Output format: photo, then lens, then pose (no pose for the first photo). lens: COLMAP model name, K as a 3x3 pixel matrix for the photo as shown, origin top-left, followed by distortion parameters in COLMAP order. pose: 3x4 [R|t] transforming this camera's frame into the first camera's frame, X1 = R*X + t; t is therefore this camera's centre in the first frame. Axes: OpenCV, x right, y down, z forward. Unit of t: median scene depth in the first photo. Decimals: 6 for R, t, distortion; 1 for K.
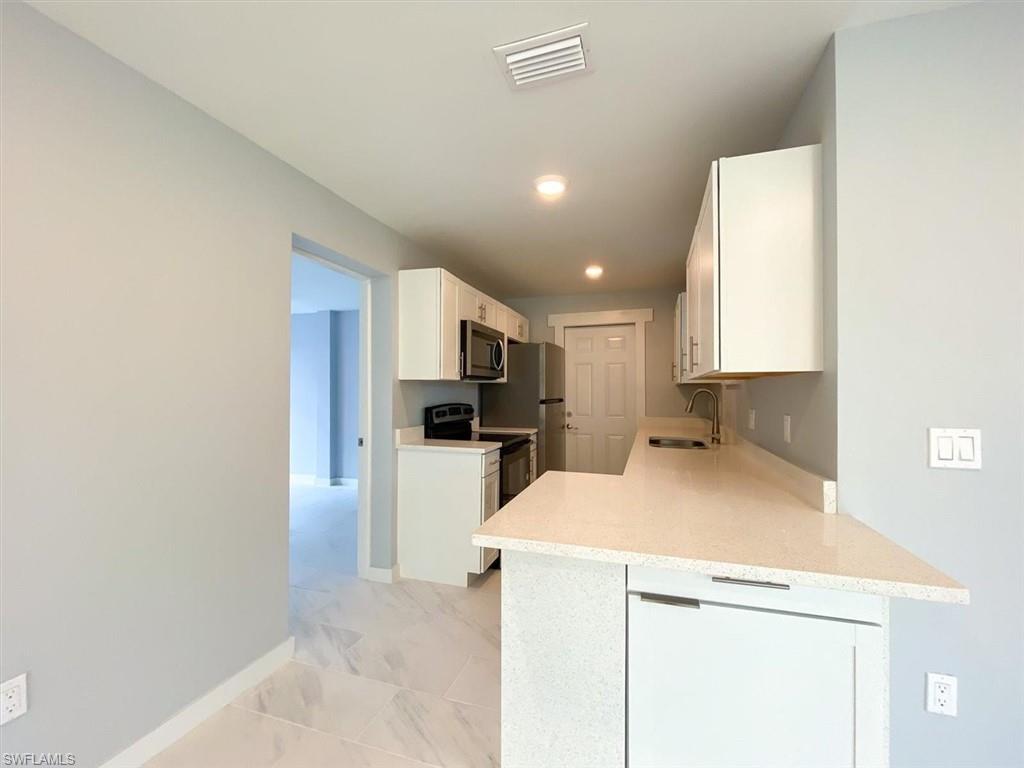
lens RADIAL K [[422.2, 0, 510.6], [0, 422.2, 386.3], [0, 0, 1]] dist [0.000747, -0.003096]
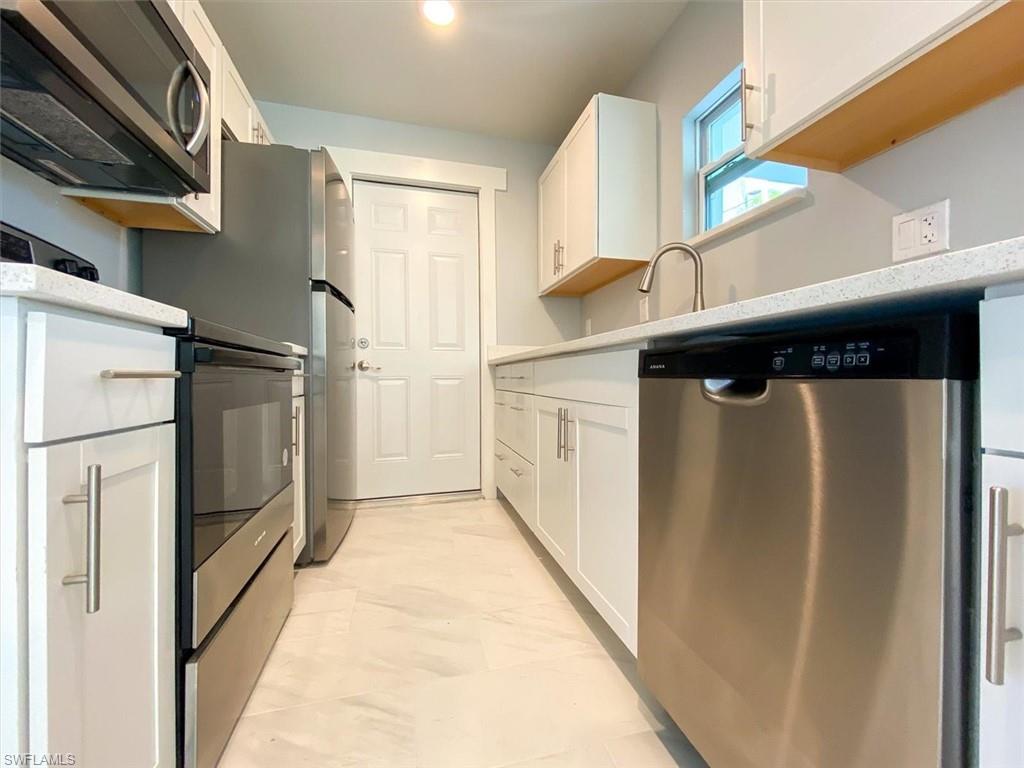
lens RADIAL K [[431.3, 0, 522.7], [0, 431.3, 380.7], [0, 0, 1]] dist [0.001276, -0.004724]
pose [[0.833972, -0.003489, 0.551795, 0.004194], [-0.005606, 0.999875, 0.014795, 0.137265], [-0.551778, -0.015432, 0.833848, 0.549686]]
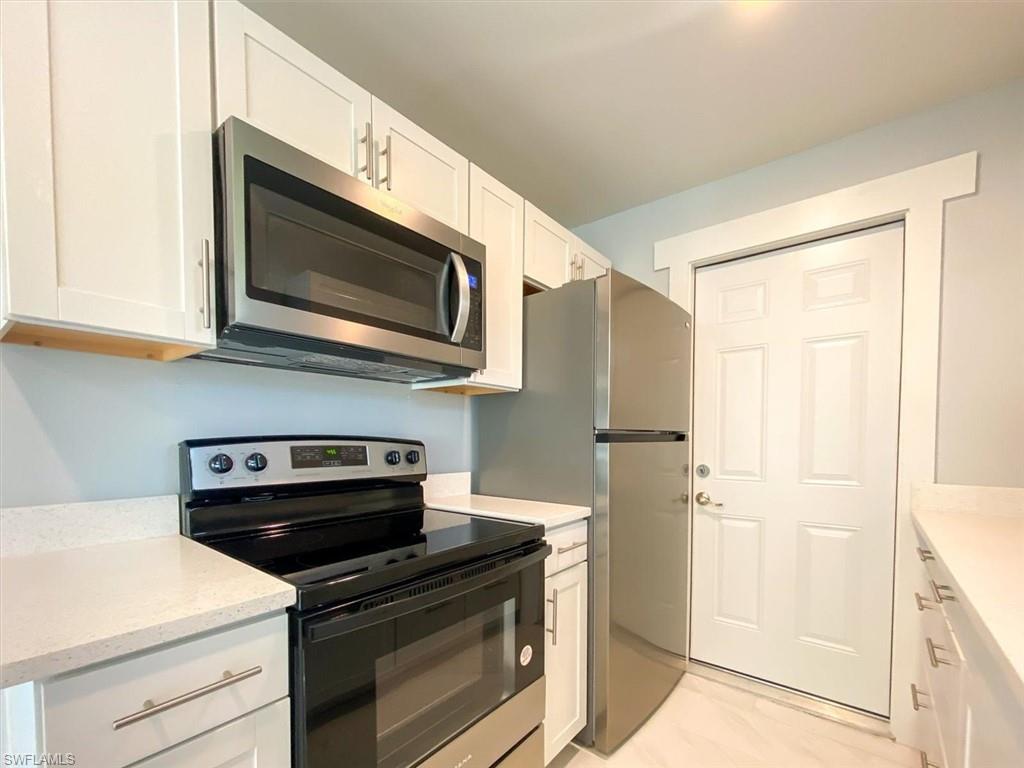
lens RADIAL K [[445.7, 0, 508.4], [0, 445.7, 459.5], [0, 0, 1]] dist [0.005047, 0.000652]
pose [[0.936967, 0.019174, -0.348893, 0.145031], [-0.000382, 0.998549, 0.053850, 0.038943], [0.349419, -0.050323, 0.935614, 0.649997]]
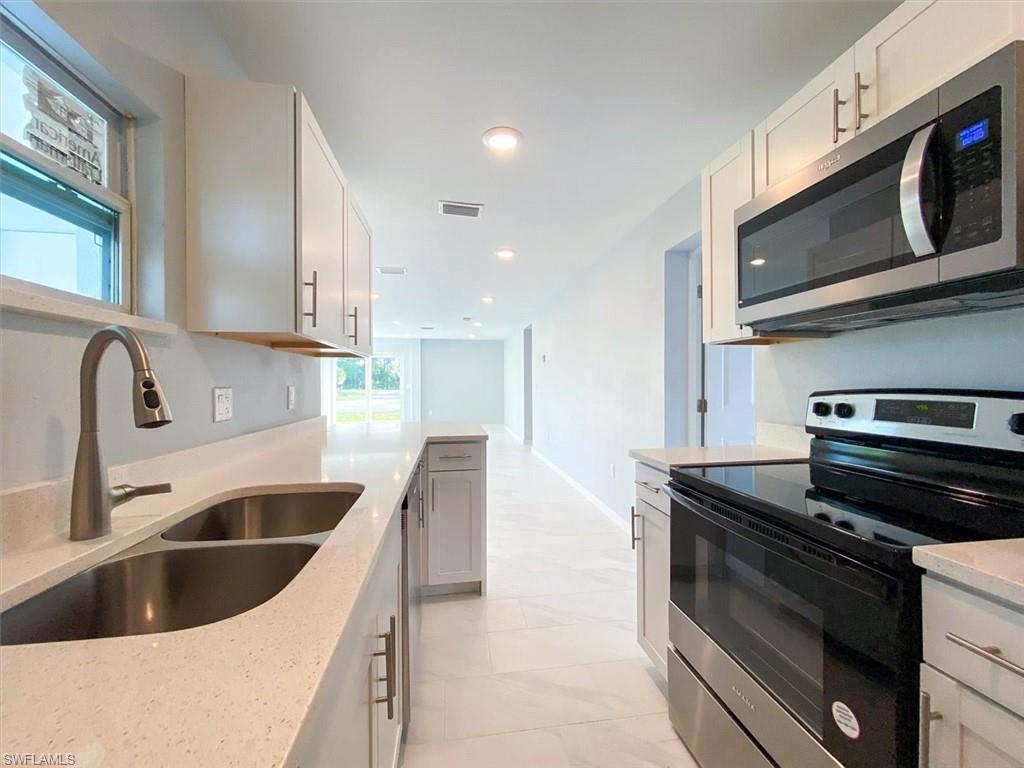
lens RADIAL K [[431.3, 0, 514.5], [0, 431.3, 384.5], [0, 0, 1]] dist [0.001276, -0.004724]
pose [[-0.889719, 0.001687, -0.456506, 0.297892], [0.005038, 0.999969, -0.006124, 0.036022], [0.456481, -0.007749, -0.889699, 1.105832]]
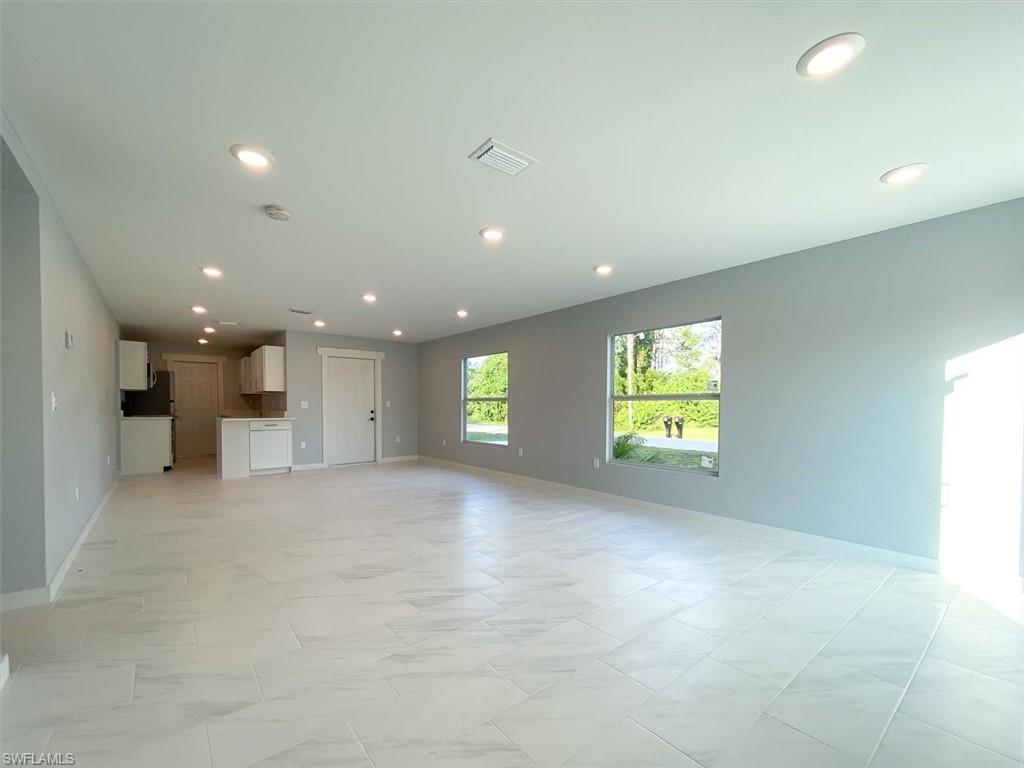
lens RADIAL K [[431.3, 0, 495.0], [0, 431.3, 418.7], [0, 0, 1]] dist [0.001276, -0.004724]
pose [[0.558305, -0.025295, 0.829250, -0.833995], [-0.011686, 0.999196, 0.038346, 0.024917], [-0.829554, -0.031099, 0.557560, -1.537414]]
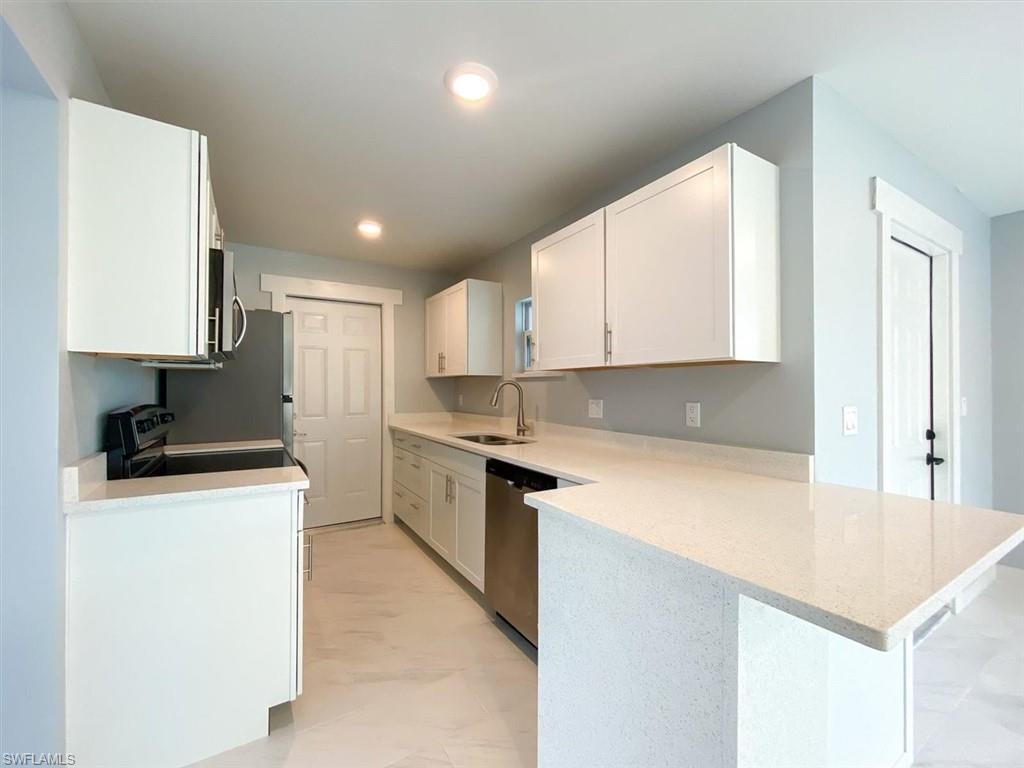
lens RADIAL K [[422.2, 0, 514.0], [0, 422.2, 385.4], [0, 0, 1]] dist [0.000747, -0.003096]
pose [[0.637288, 0.003796, 0.770616, -0.235507], [-0.008398, 0.999963, 0.002020, 0.011204], [-0.770580, -0.007758, 0.637296, 0.310411]]
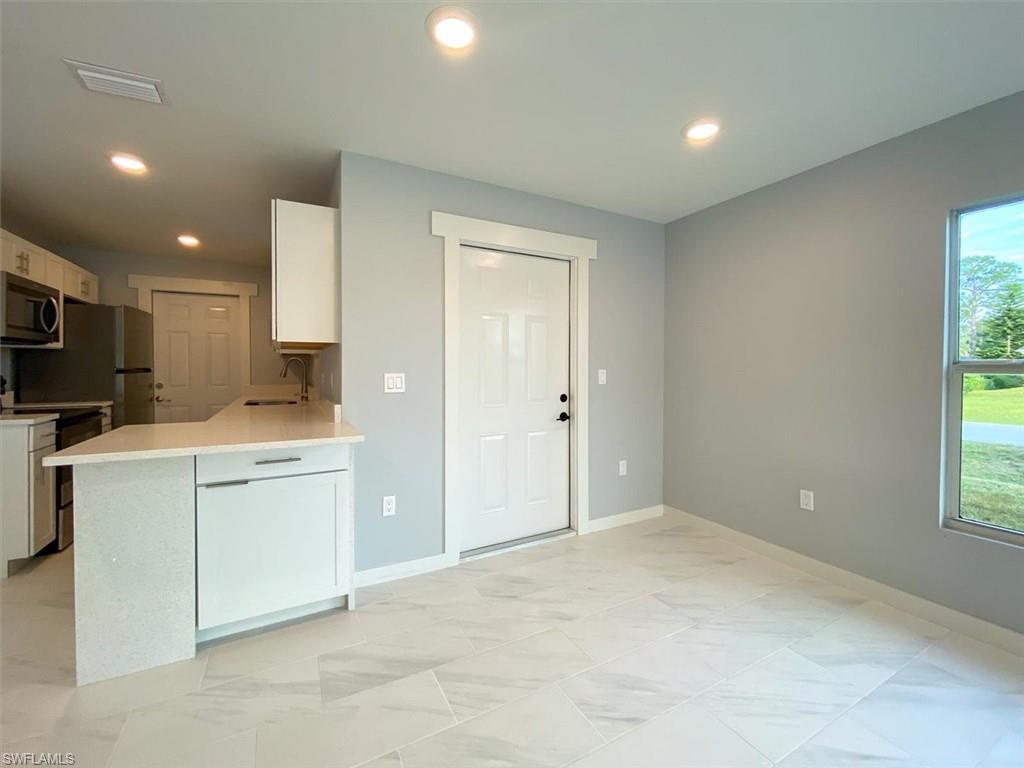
lens RADIAL K [[422.2, 0, 509.2], [0, 422.2, 370.9], [0, 0, 1]] dist [0.000747, -0.003096]
pose [[0.683467, -0.006395, 0.729954, -0.015632], [-0.007726, 0.999842, 0.015994, 0.017014], [-0.729941, -0.016570, 0.683309, -0.253137]]
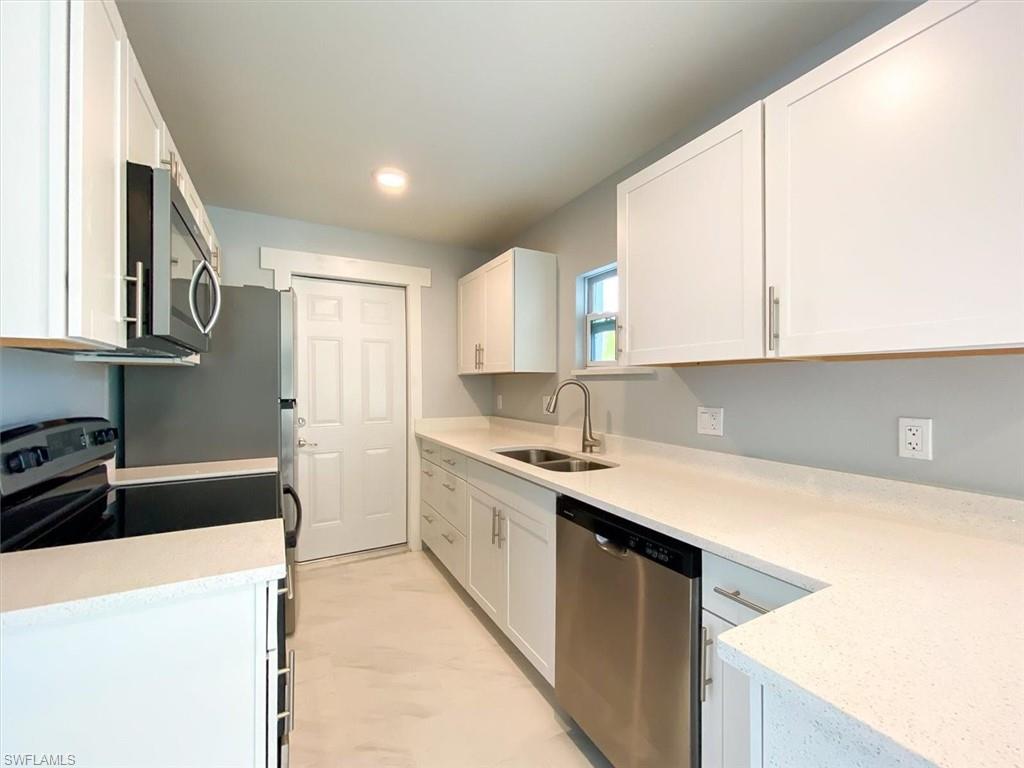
lens RADIAL K [[431.3, 0, 505.1], [0, 431.3, 387.0], [0, 0, 1]] dist [0.001276, -0.004724]
pose [[0.694027, -0.005582, 0.719928, -0.132495], [-0.008584, 0.999835, 0.016028, 0.005409], [-0.719898, -0.017303, 0.693864, 0.474092]]
